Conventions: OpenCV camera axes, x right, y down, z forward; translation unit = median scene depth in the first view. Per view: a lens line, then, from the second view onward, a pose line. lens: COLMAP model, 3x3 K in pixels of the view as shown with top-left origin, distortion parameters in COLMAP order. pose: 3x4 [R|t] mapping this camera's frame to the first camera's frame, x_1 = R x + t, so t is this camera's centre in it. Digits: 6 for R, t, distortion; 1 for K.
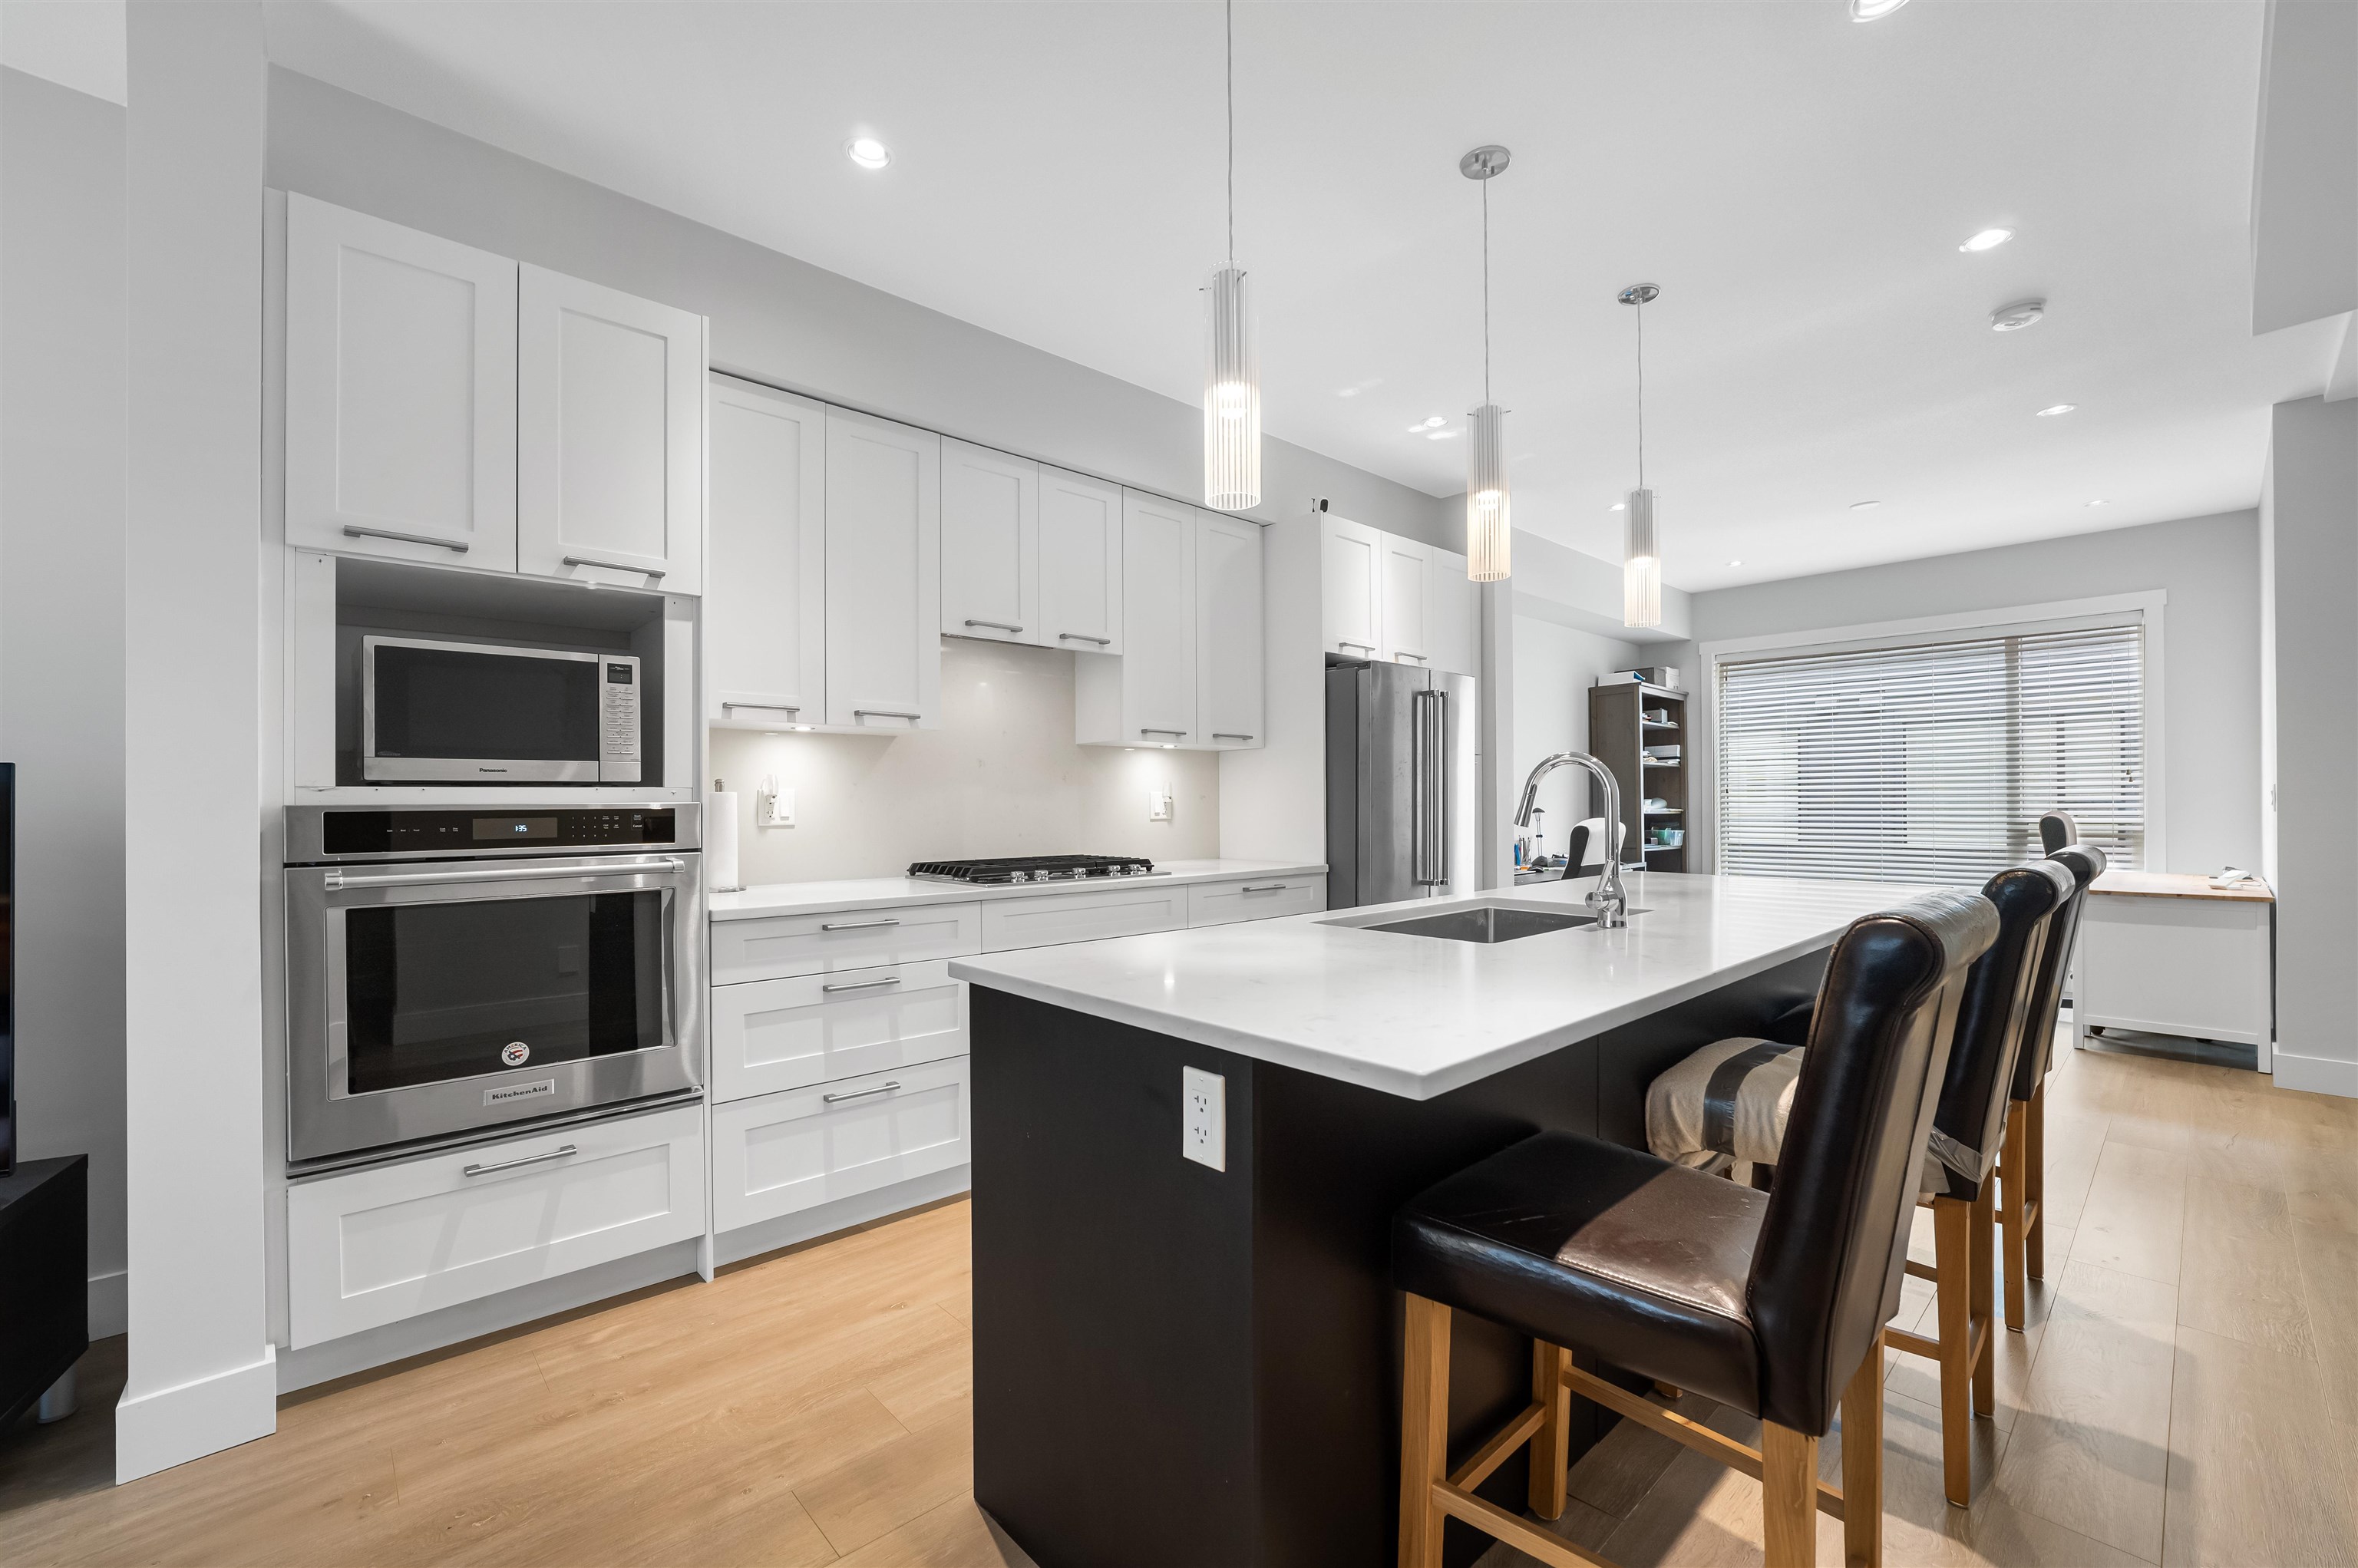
lens RADIAL K [[970.5, 0, 1167.6], [0, 970.5, 809.2], [0, 0, 1]] dist [-0.025772, 0.000613]
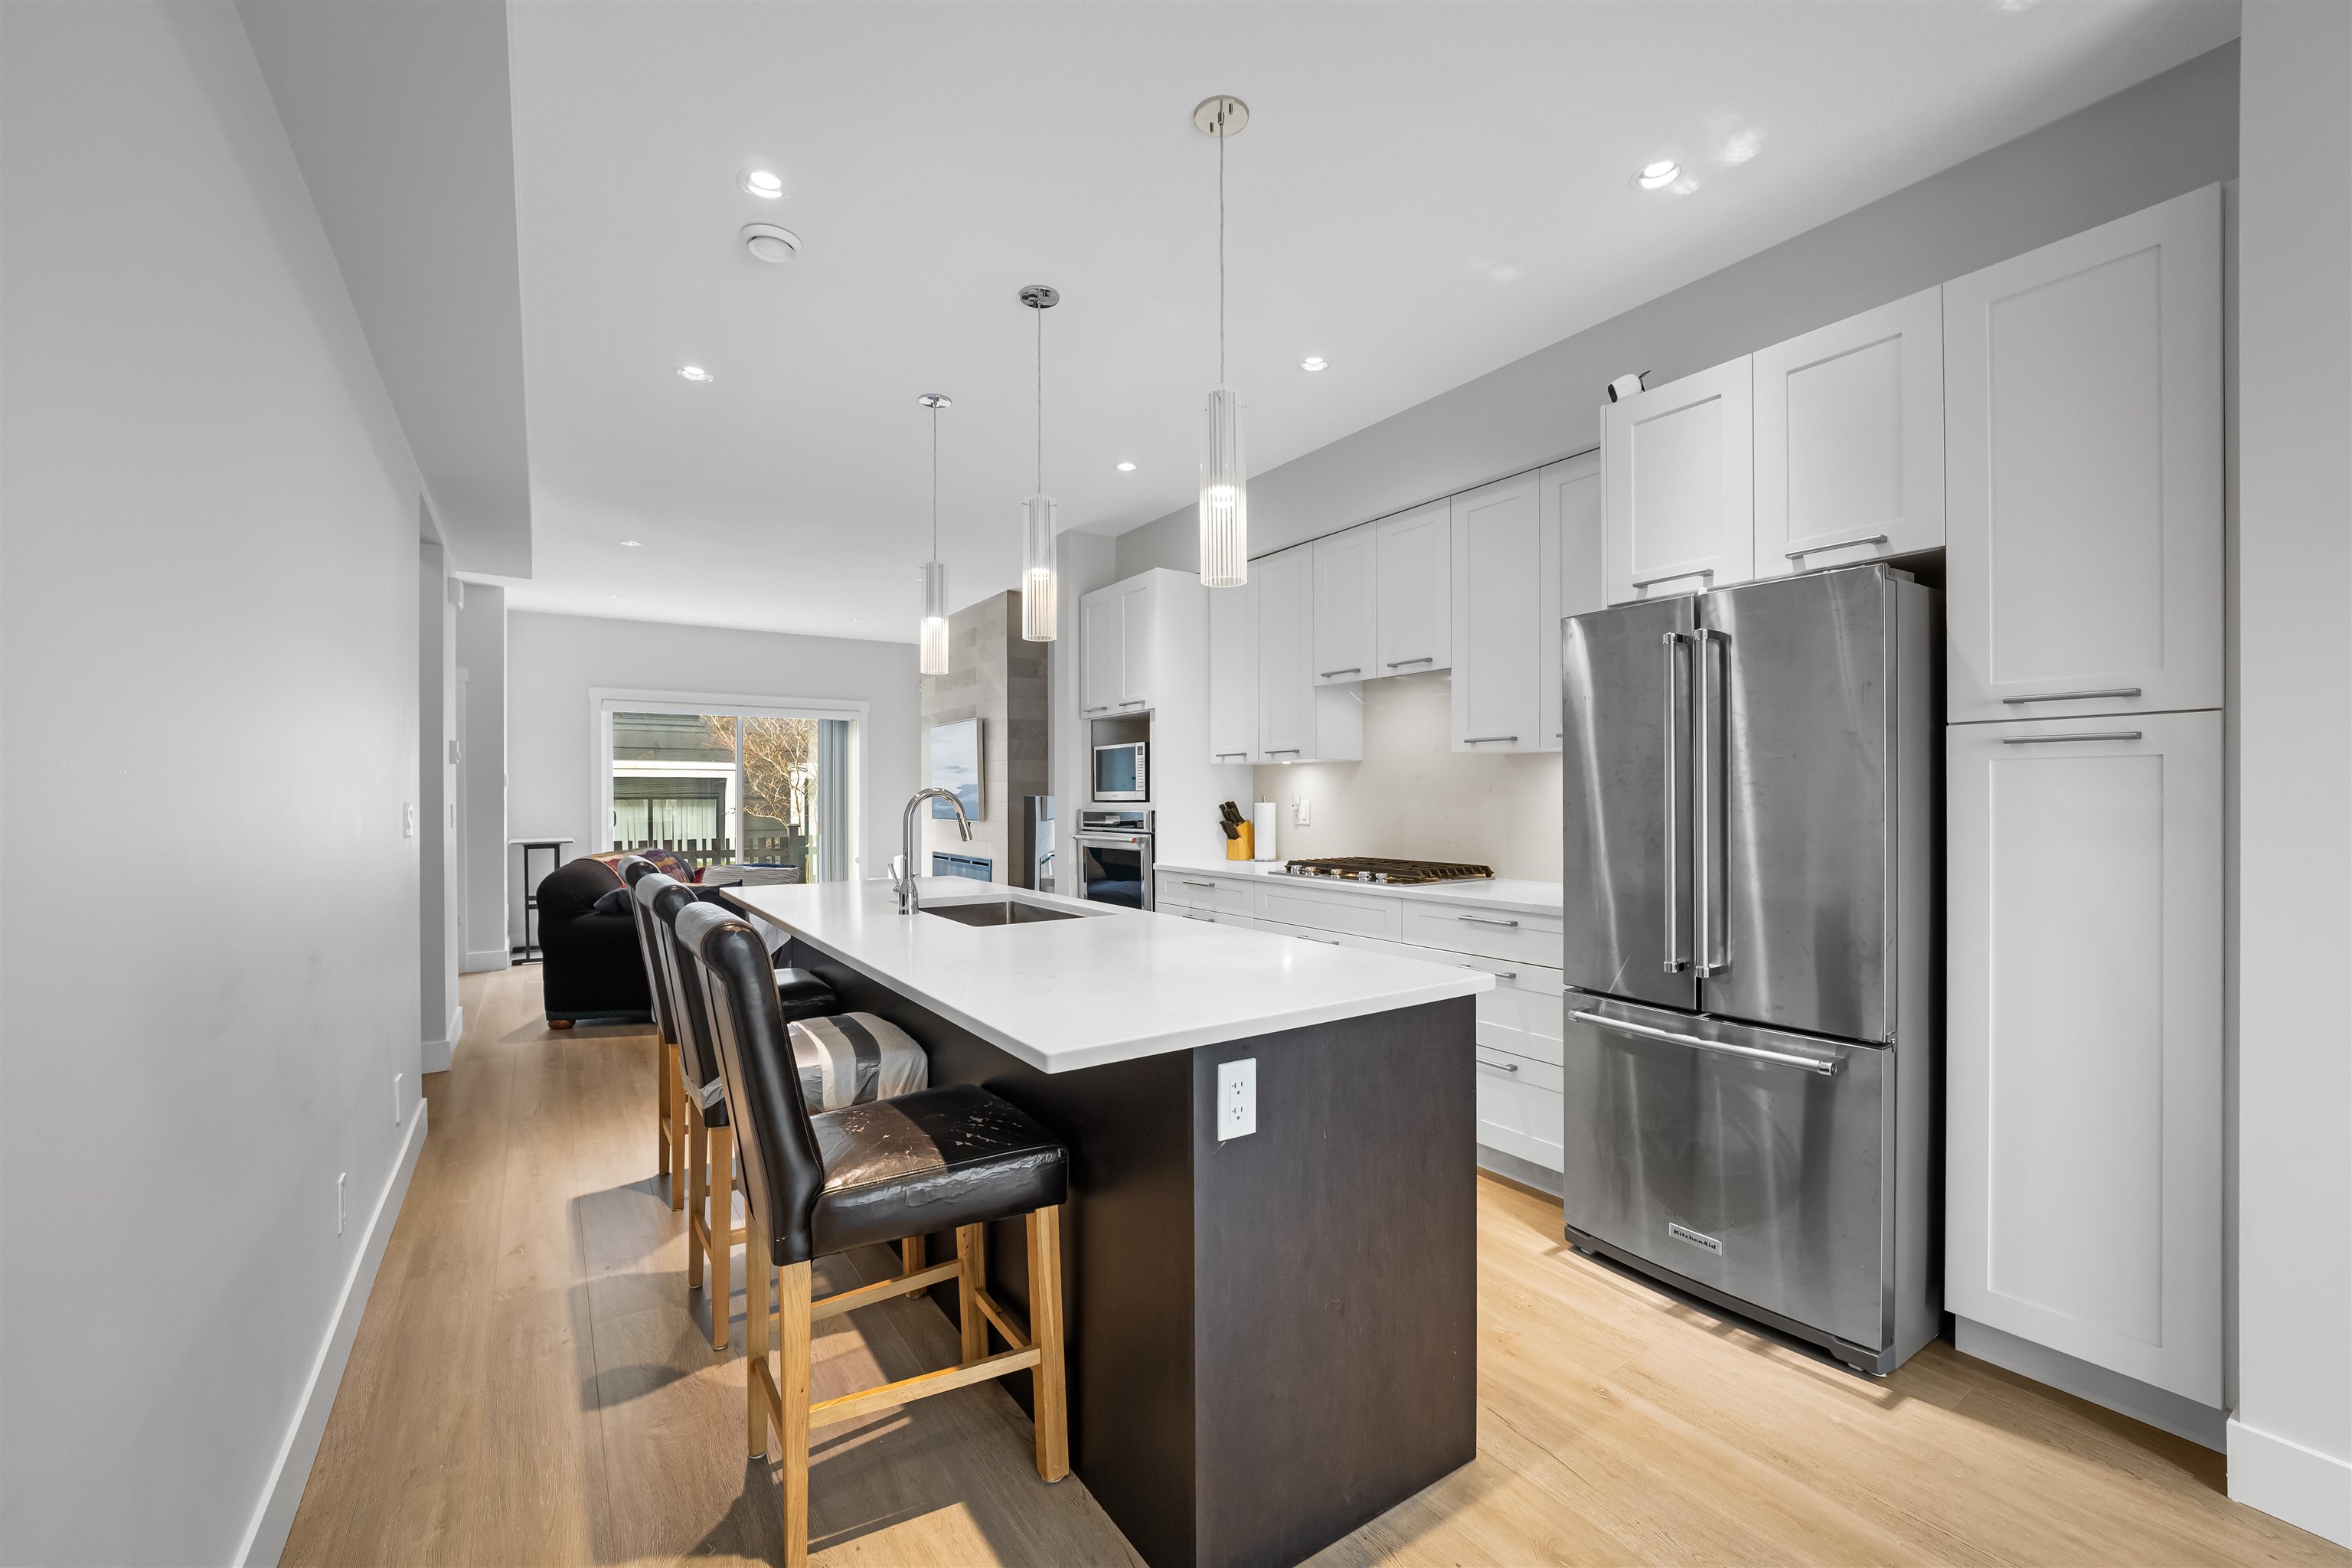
lens RADIAL K [[968.1, 0, 1164.6], [0, 968.1, 809.1], [0, 0, 1]] dist [-0.025772, 0.000613]
pose [[-0.171129, 0.016238, -0.985115, 1.181302], [-0.002533, 0.999854, 0.016921, -0.033792], [0.985245, 0.005391, -0.171063, 1.054098]]
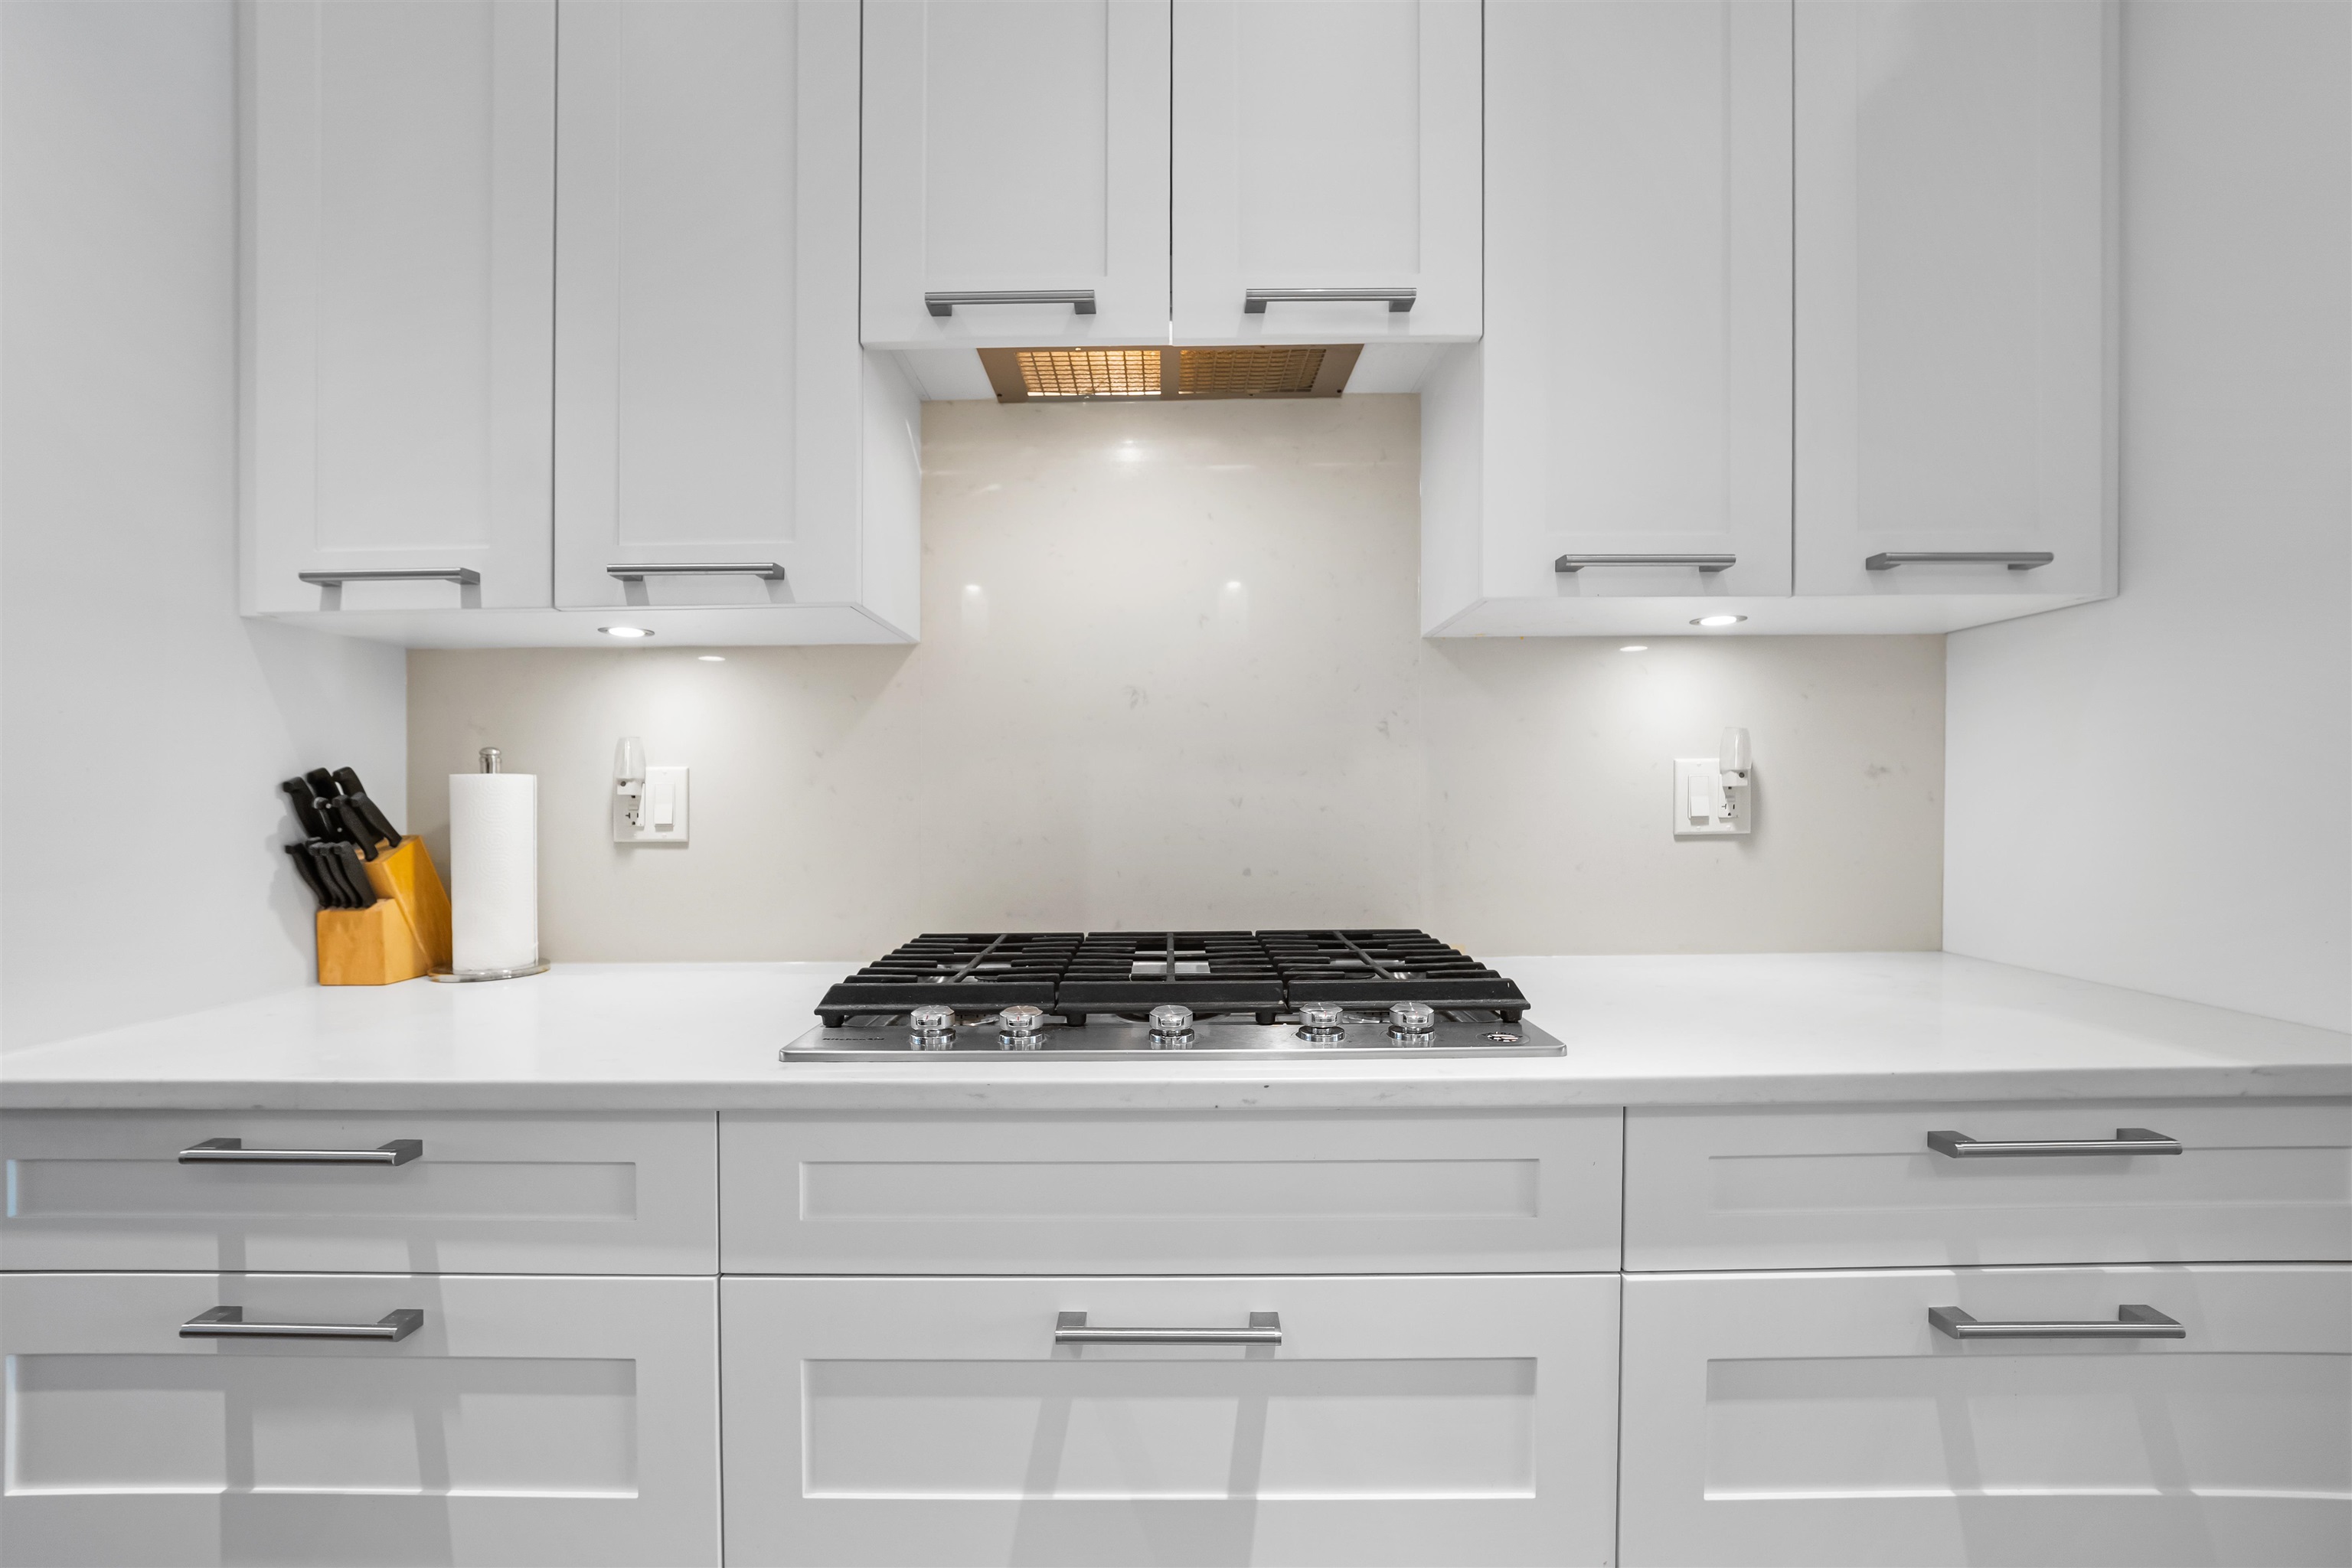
lens RADIAL K [[968.1, 0, 1164.6], [0, 968.1, 809.1], [0, 0, 1]] dist [-0.025772, 0.000613]
pose [[0.732956, 0.003471, -0.680267, 0.114798], [0.002161, 0.999970, 0.007431, -0.002594], [0.680273, -0.006917, 0.732926, 0.825246]]
